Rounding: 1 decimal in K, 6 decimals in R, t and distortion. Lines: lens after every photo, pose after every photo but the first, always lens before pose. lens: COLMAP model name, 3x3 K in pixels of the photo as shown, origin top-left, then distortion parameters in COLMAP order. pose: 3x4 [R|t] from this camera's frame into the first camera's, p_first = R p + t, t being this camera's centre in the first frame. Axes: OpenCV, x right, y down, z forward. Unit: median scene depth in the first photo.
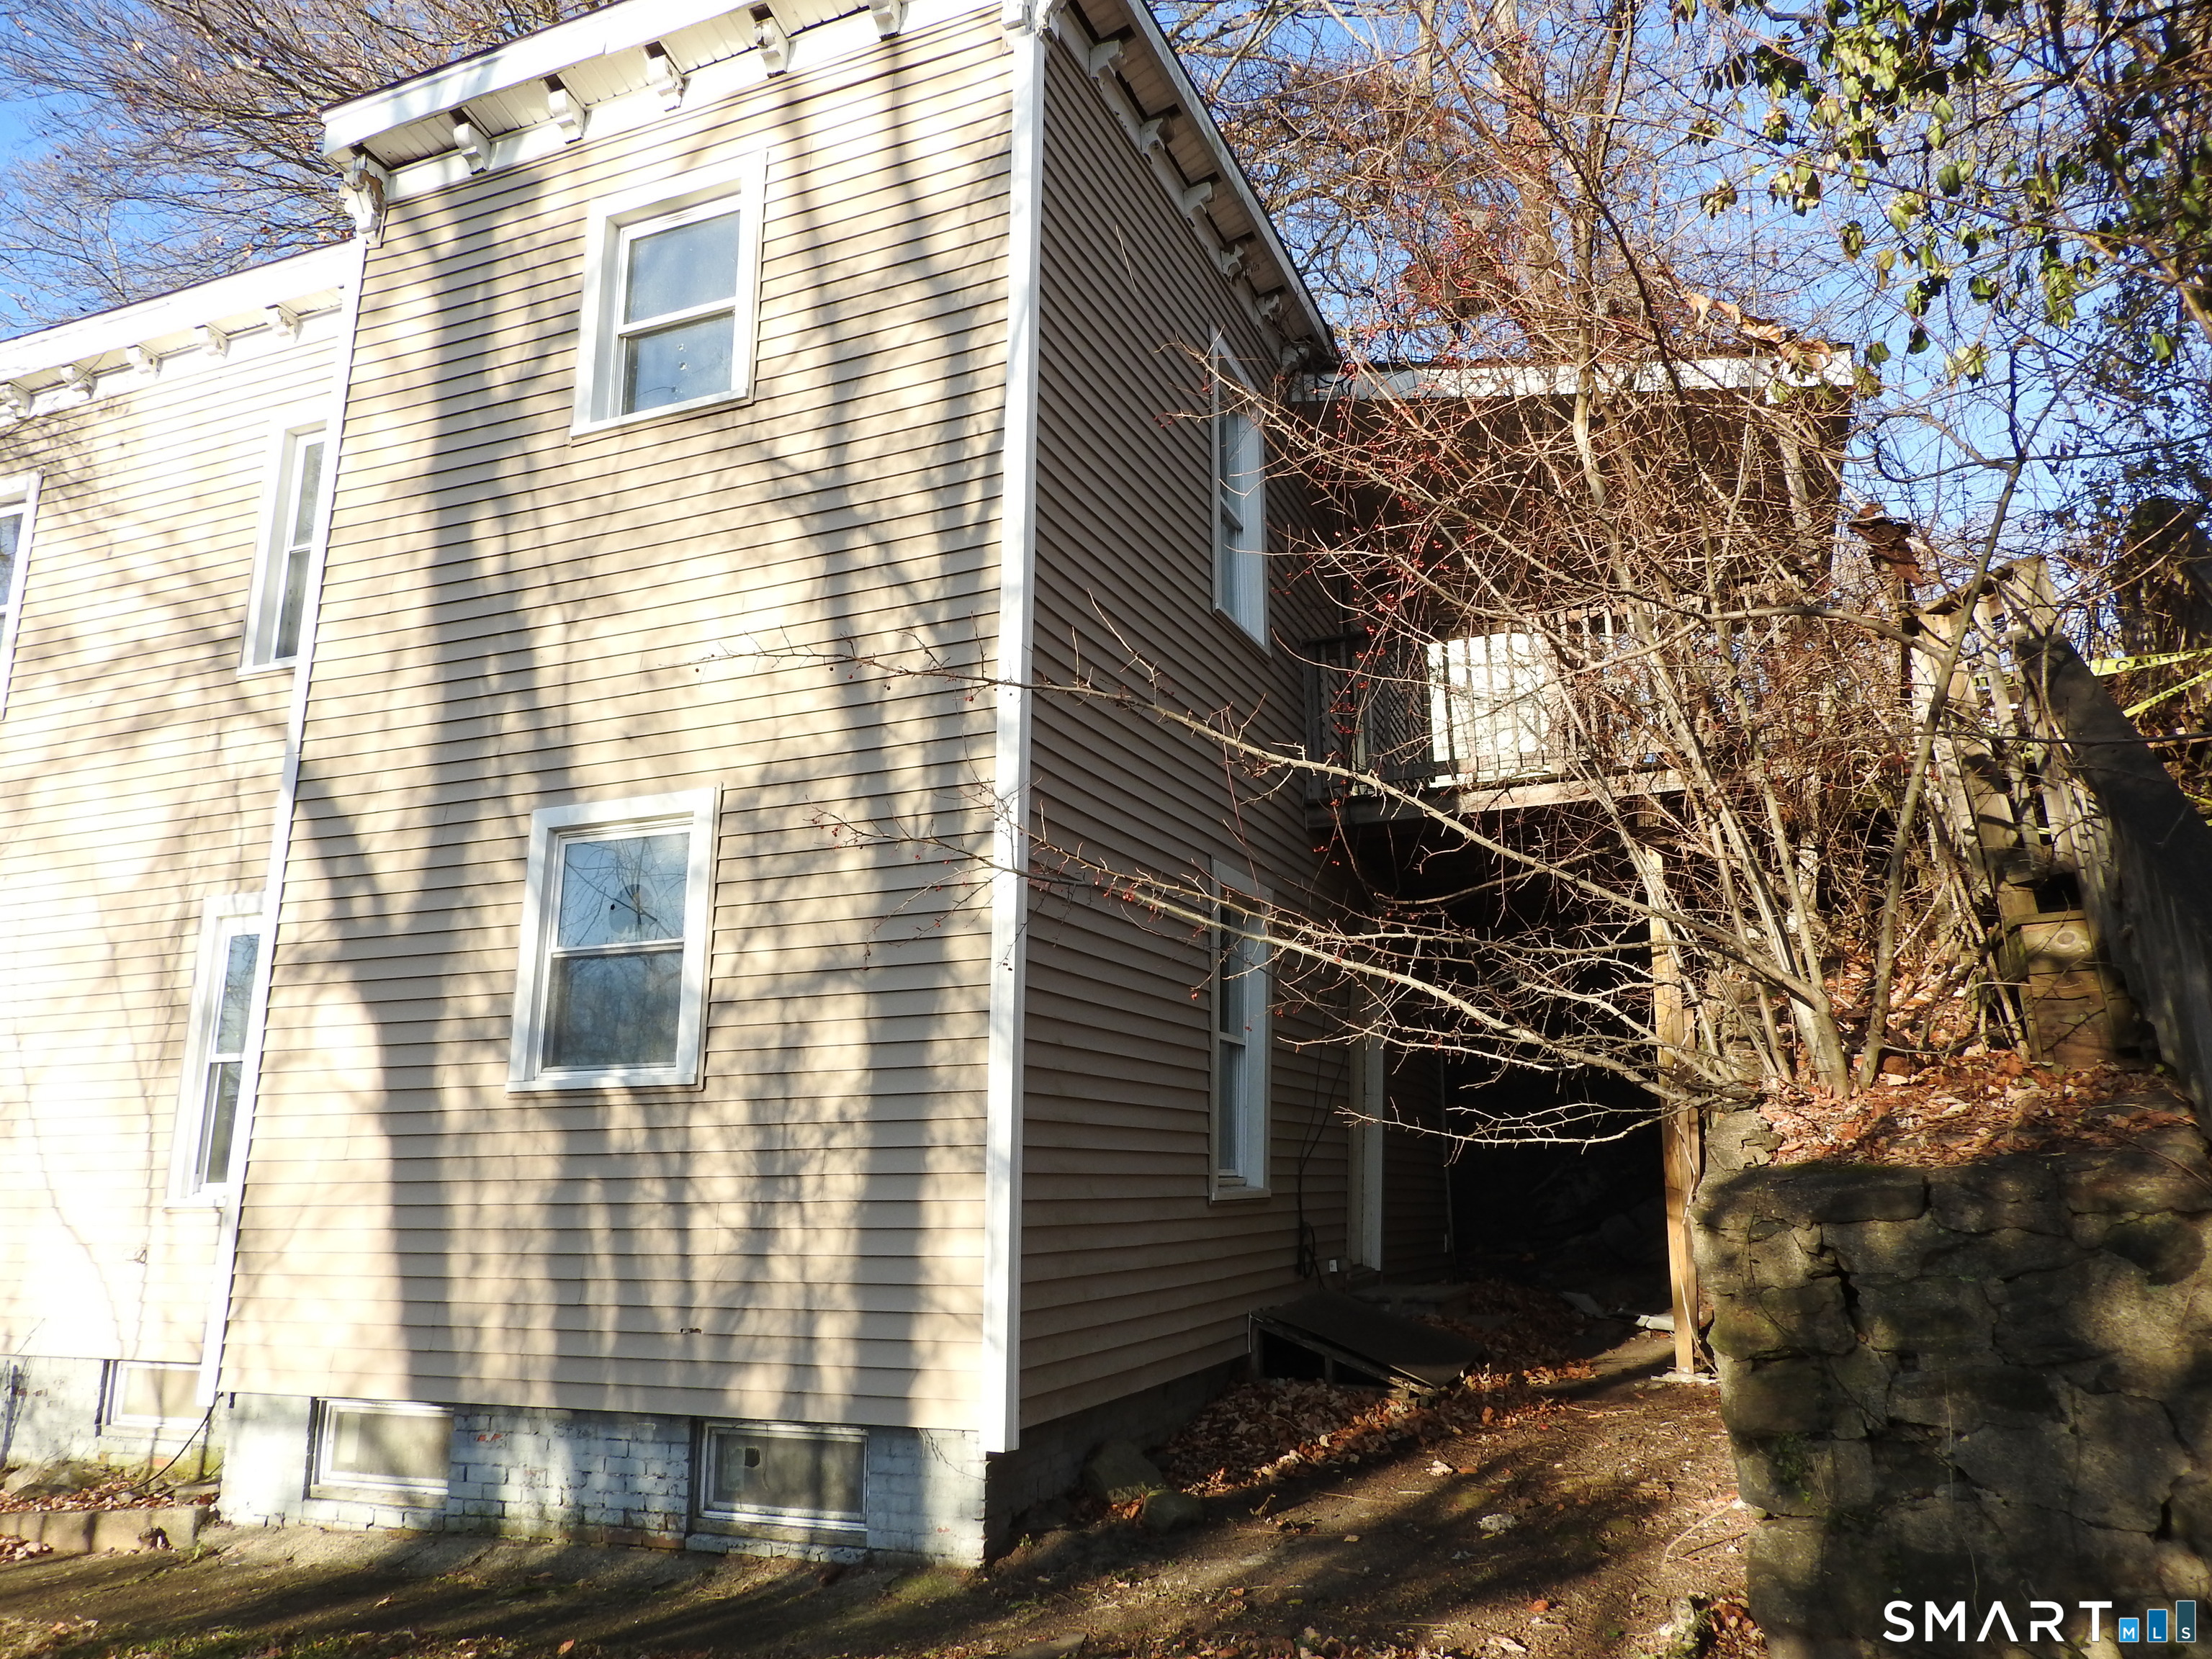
lens RADIAL K [[1595.5, 0, 1106.0], [0, 1595.5, 829.5], [0, 0, 1]] dist [0.018635, -0.002739]
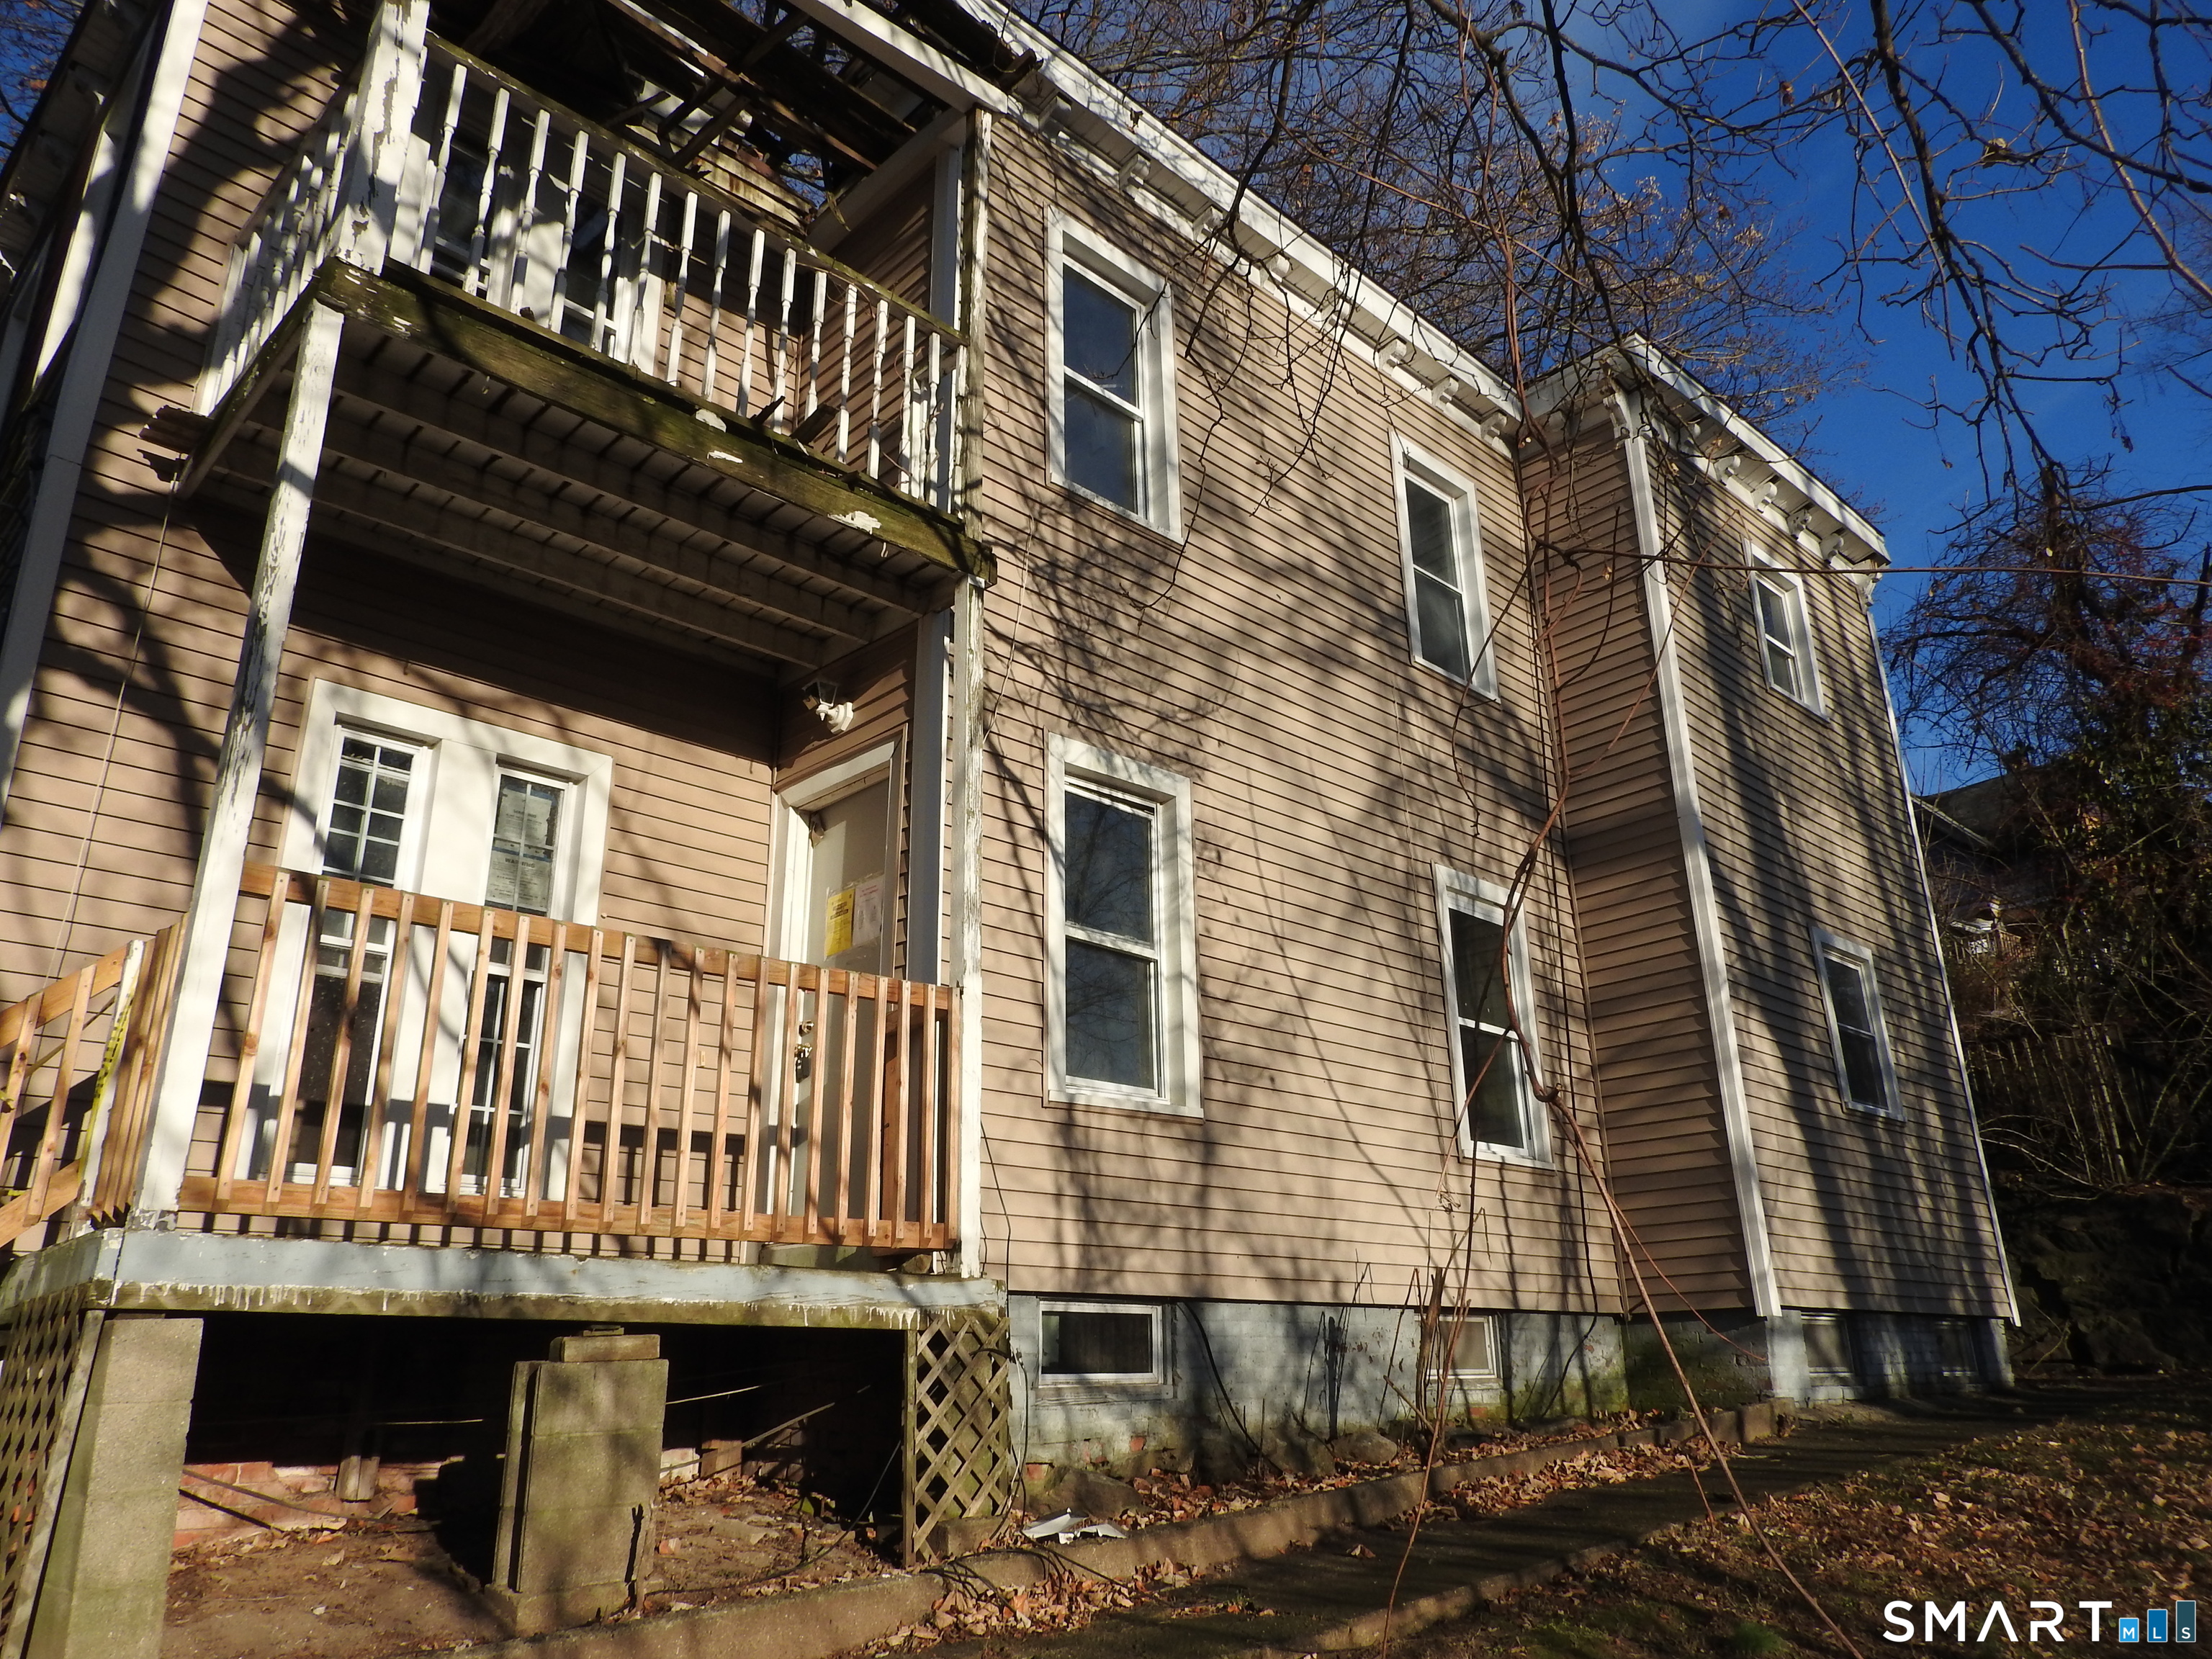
lens RADIAL K [[1595.5, 0, 1106.0], [0, 1595.5, 829.5], [0, 0, 1]] dist [0.018635, -0.002739]
pose [[0.383235, 0.307466, 0.870974, -1.535158], [-0.181863, 0.949628, -0.255211, 0.320772], [-0.905570, -0.060592, 0.419847, 0.755651]]
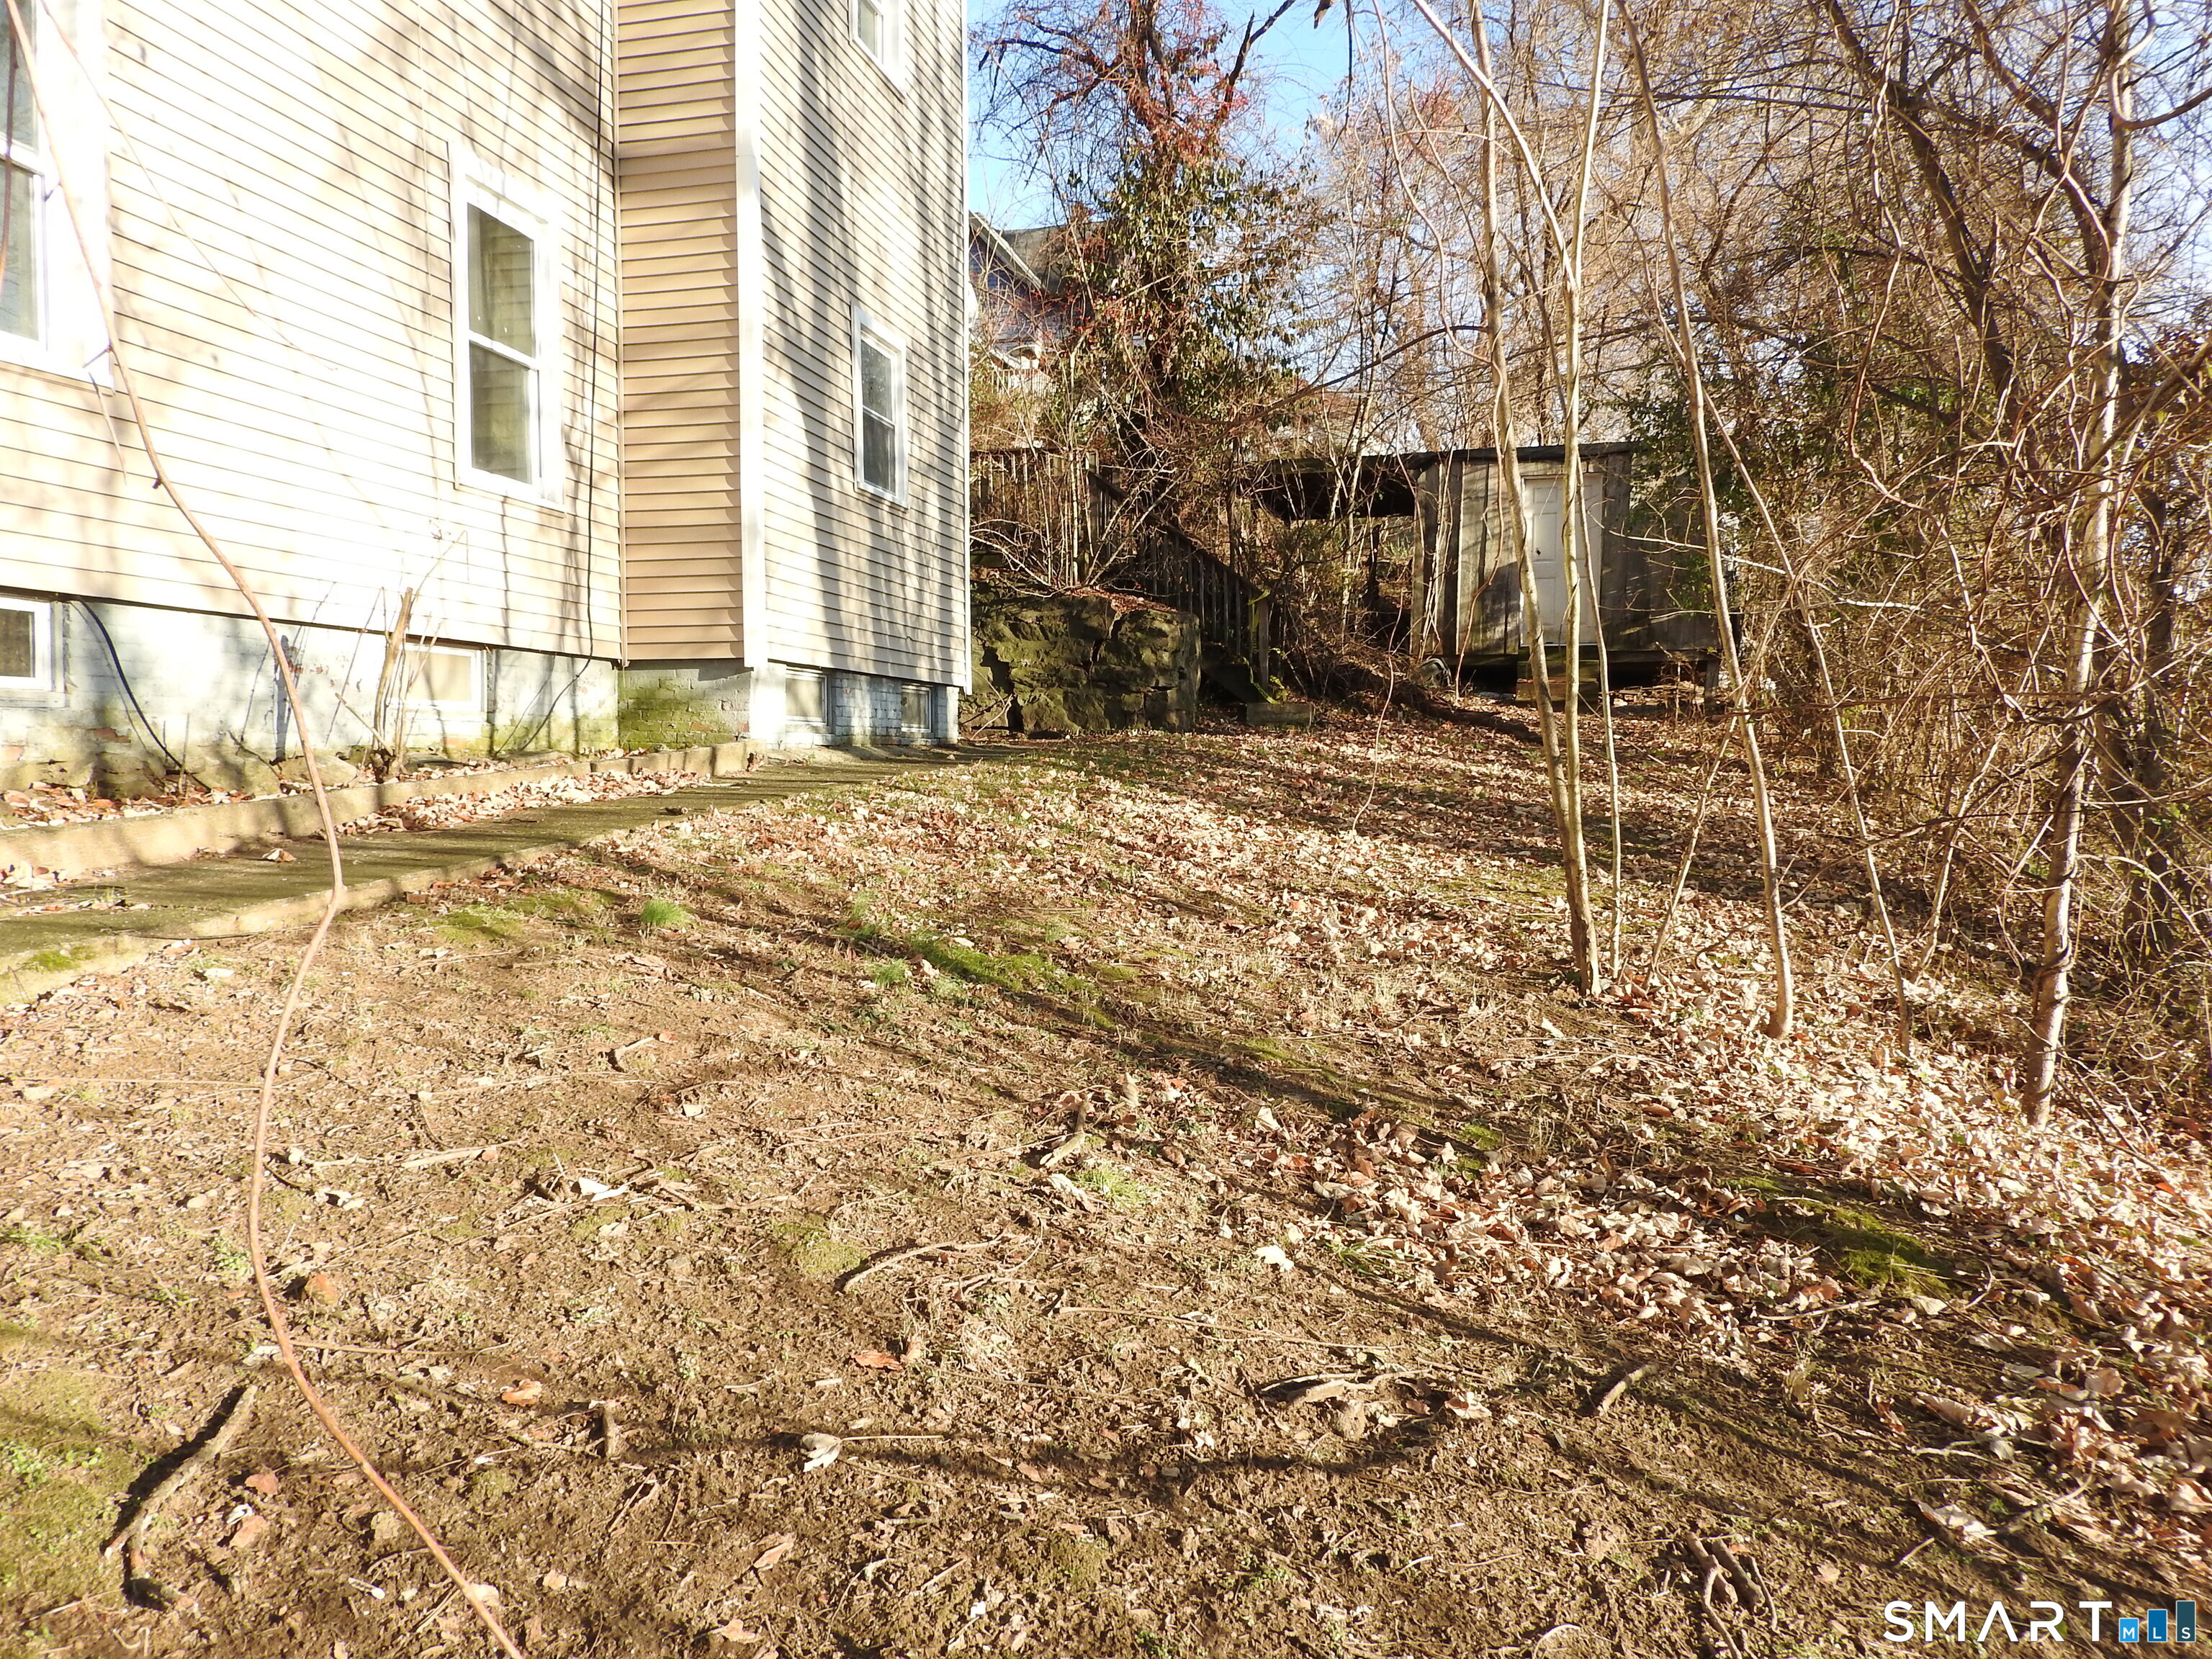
lens RADIAL K [[1595.5, 0, 1106.0], [0, 1595.5, 829.5], [0, 0, 1]] dist [0.018635, -0.002739]
pose [[-0.172995, -0.035161, 0.984295, -1.503857], [-0.213587, 0.976920, -0.002641, 0.337415], [-0.961485, -0.210690, -0.176512, 0.723056]]
